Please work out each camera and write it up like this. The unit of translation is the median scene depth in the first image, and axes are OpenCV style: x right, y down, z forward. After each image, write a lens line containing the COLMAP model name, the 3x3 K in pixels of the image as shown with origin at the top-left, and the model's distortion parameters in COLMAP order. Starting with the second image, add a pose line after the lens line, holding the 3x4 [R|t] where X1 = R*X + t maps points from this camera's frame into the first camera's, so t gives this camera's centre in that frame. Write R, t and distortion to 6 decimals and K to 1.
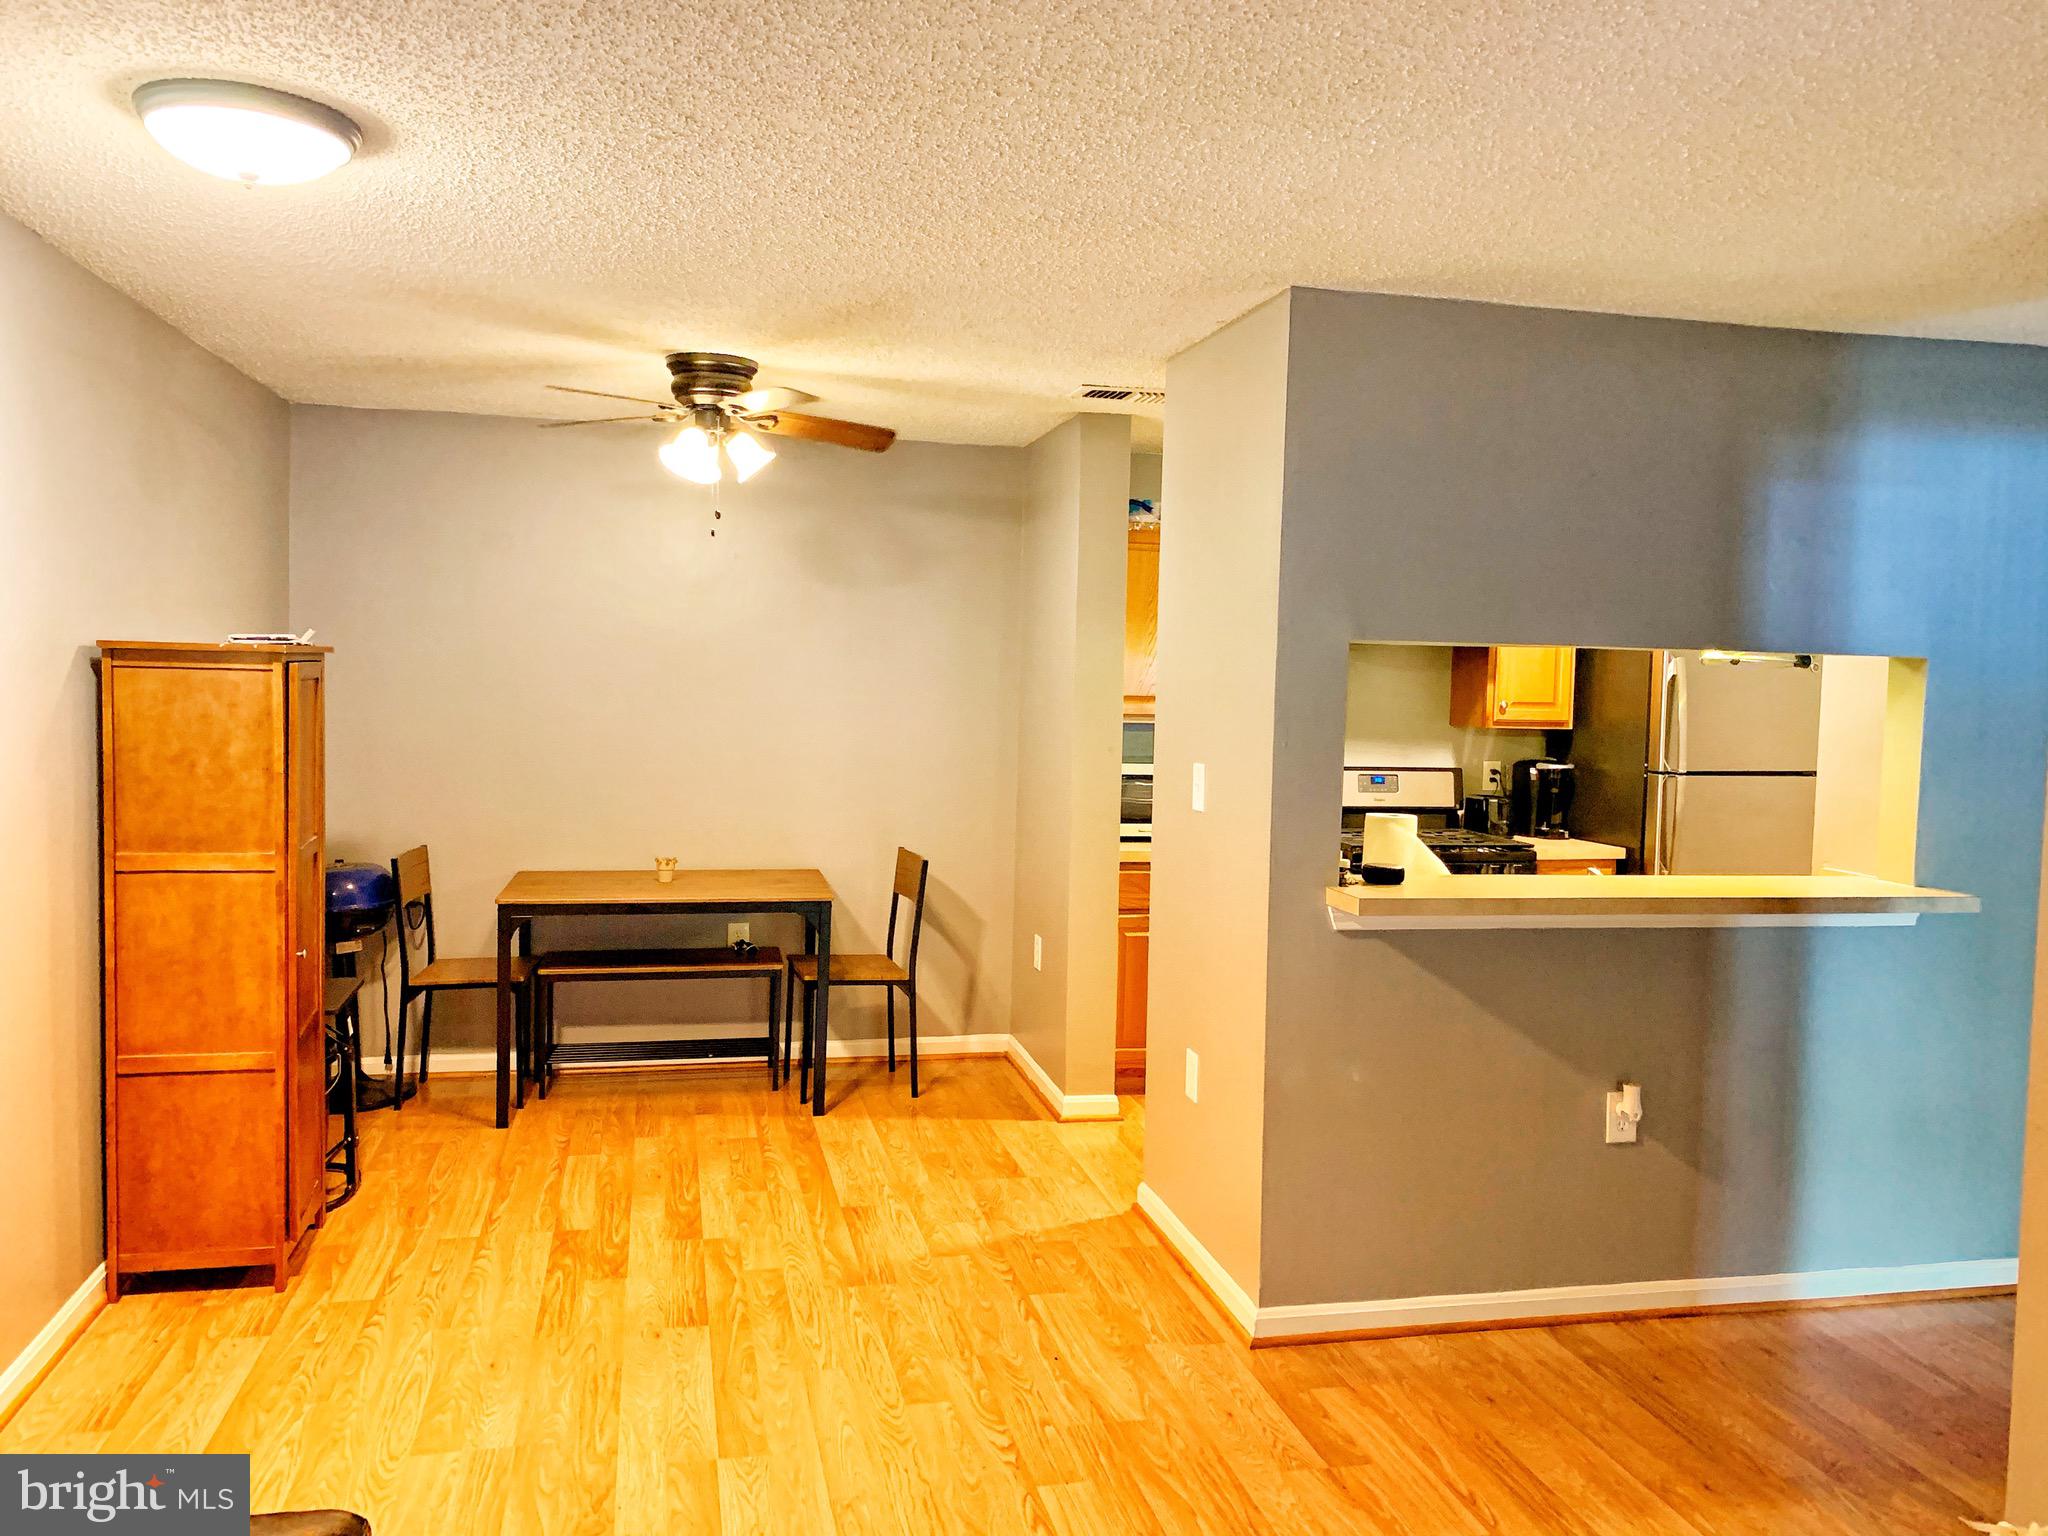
lens RADIAL K [[1557.6, 0, 1012.3], [0, 1557.6, 754.6], [0, 0, 1]] dist [0.006333, 0.002409]
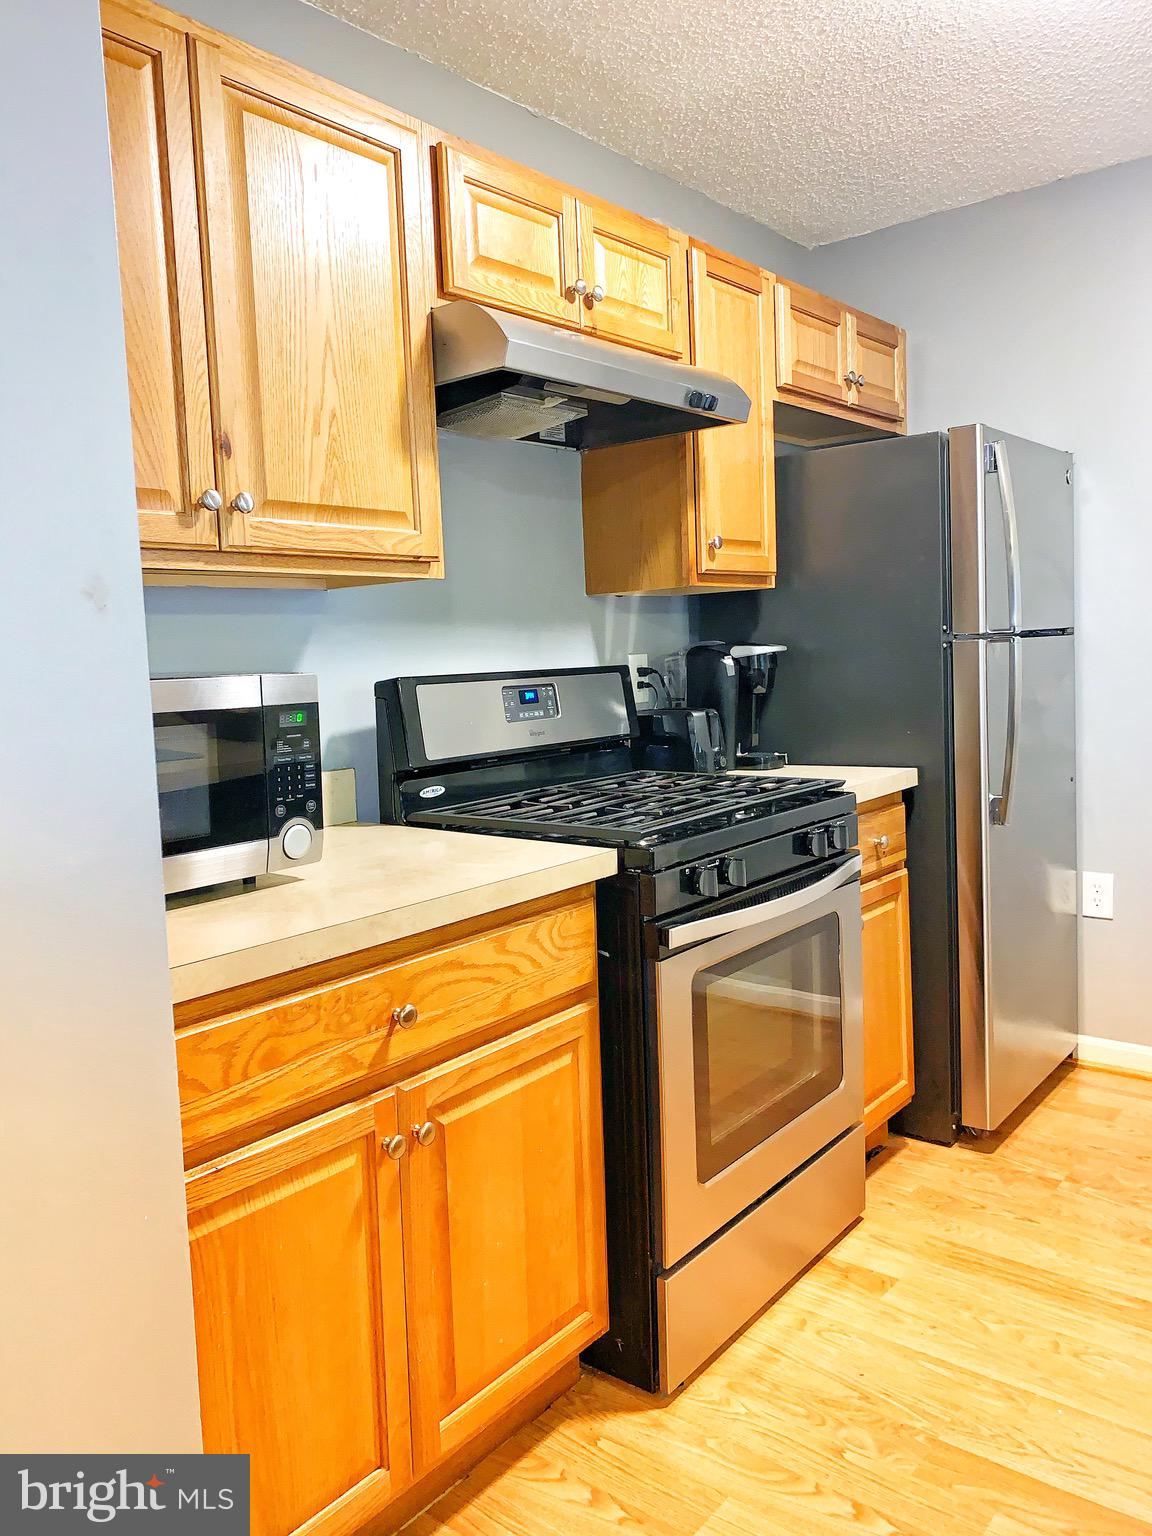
lens RADIAL K [[1168.2, 0, 576.8], [0, 1168.2, 751.1], [0, 0, 1]] dist [0.006333, 0.002409]
pose [[0.789262, -0.106476, 0.604754, 0.012071], [0.093788, 0.994200, 0.052642, 0.015955], [-0.606852, 0.015170, 0.794670, 0.679928]]
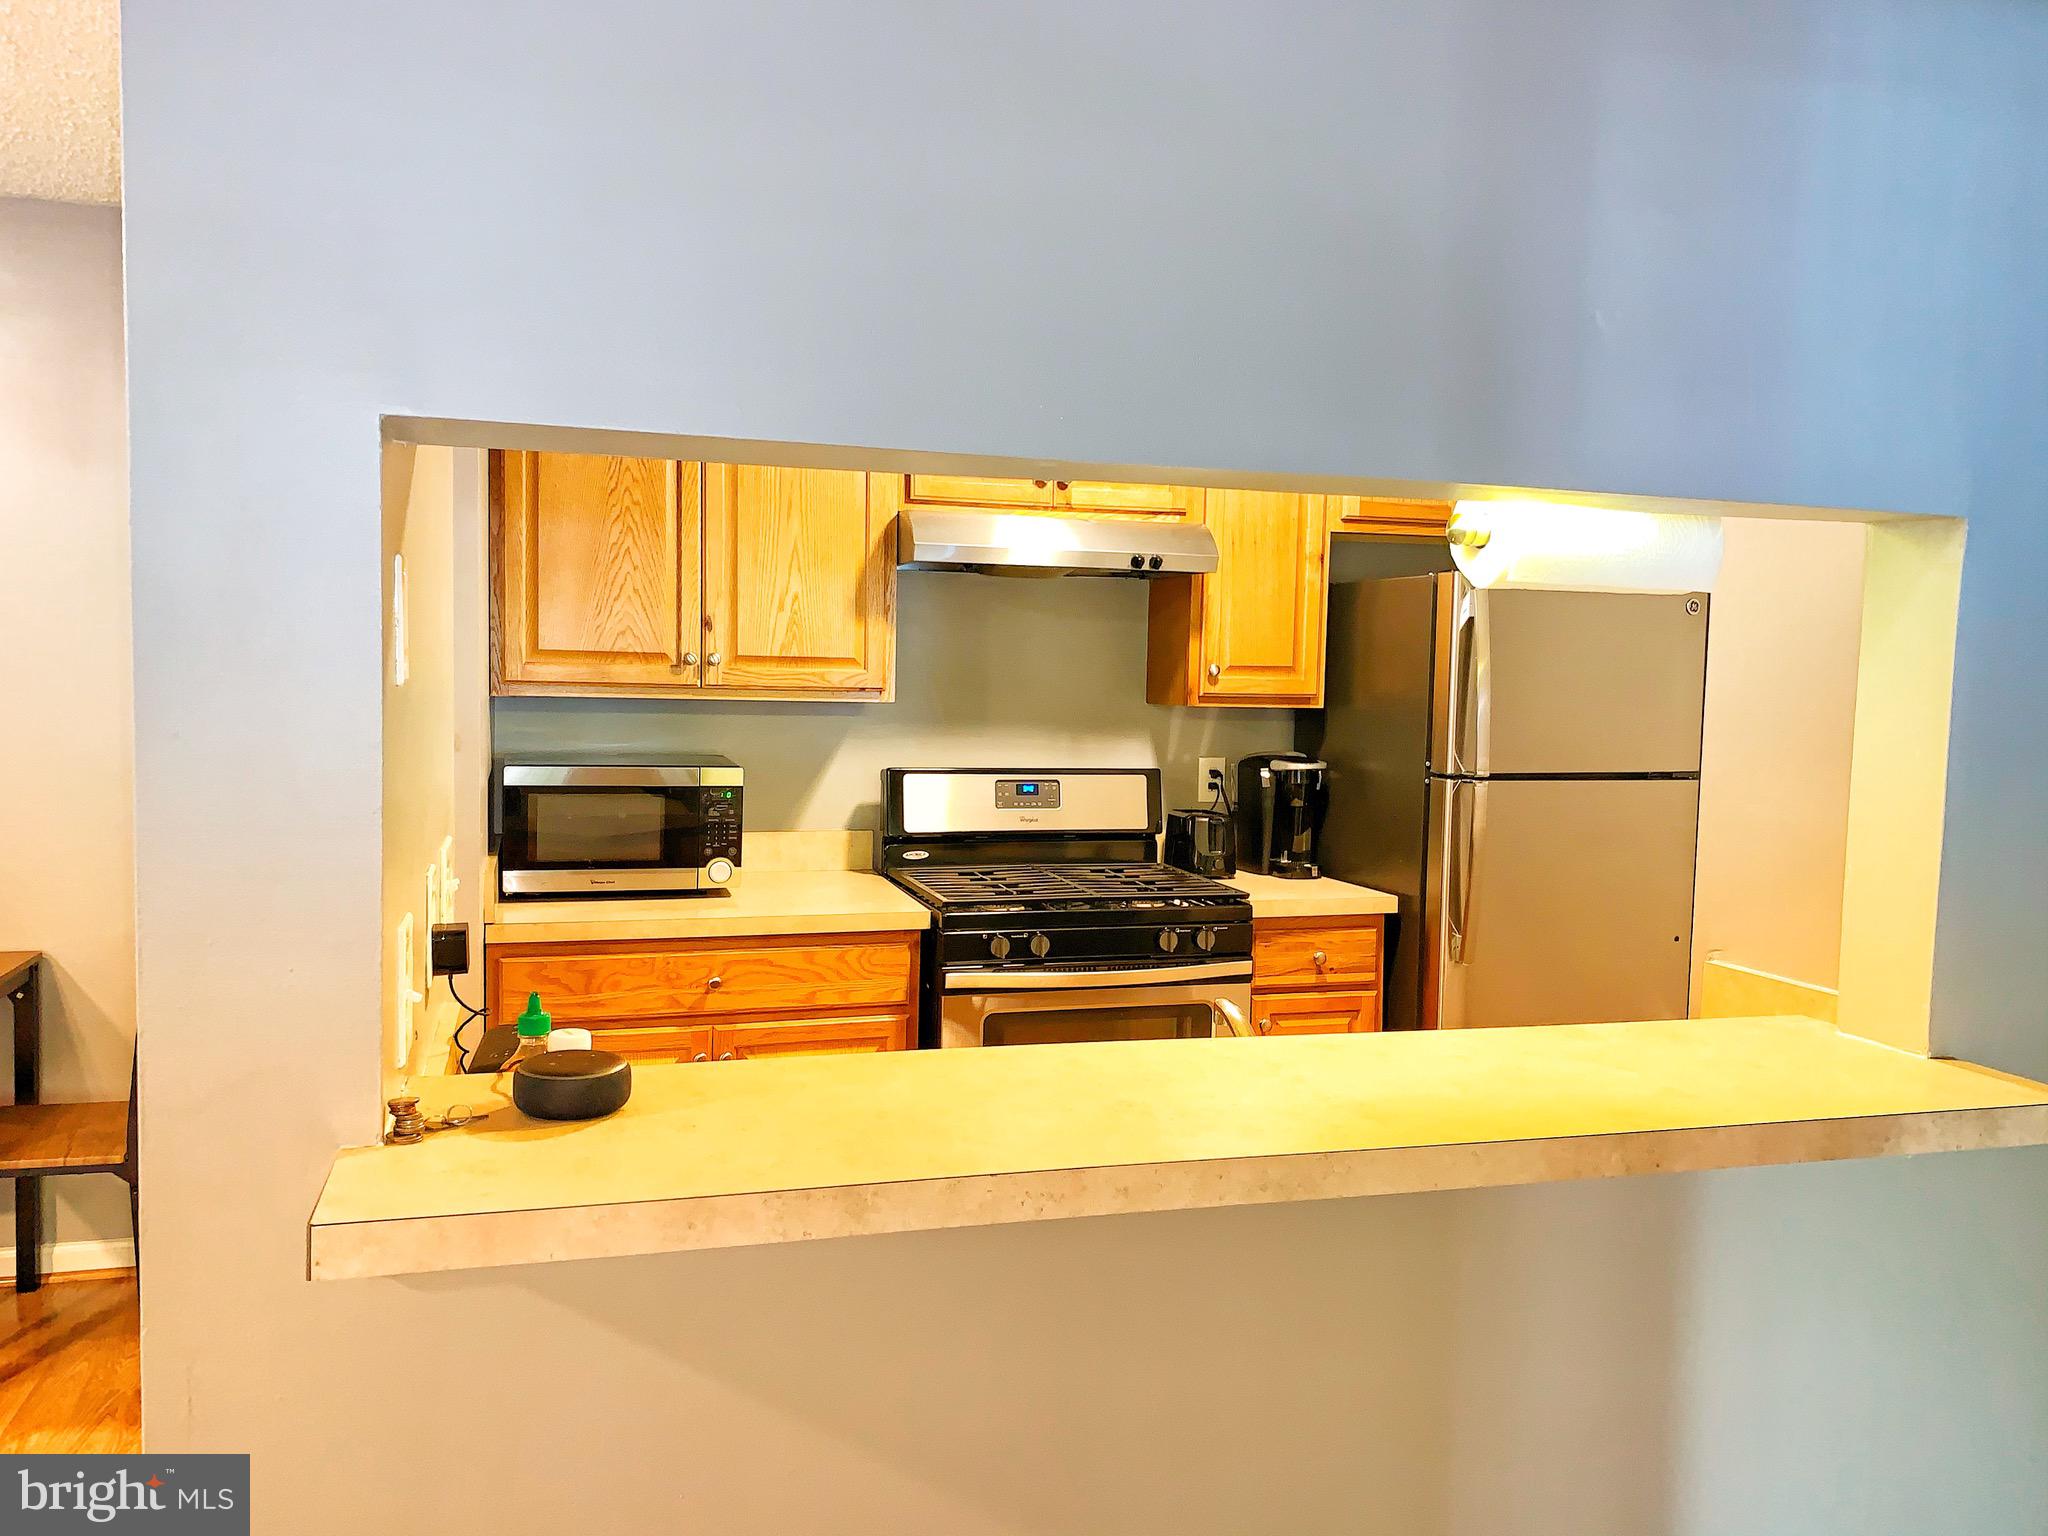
lens RADIAL K [[1557.6, 0, 1012.3], [0, 1557.6, 754.6], [0, 0, 1]] dist [0.006333, 0.002409]
pose [[0.997227, -0.002520, 0.074378, 0.181719], [0.002159, 0.999986, 0.004922, -0.000494], [-0.074390, -0.004748, 0.997218, 0.363999]]
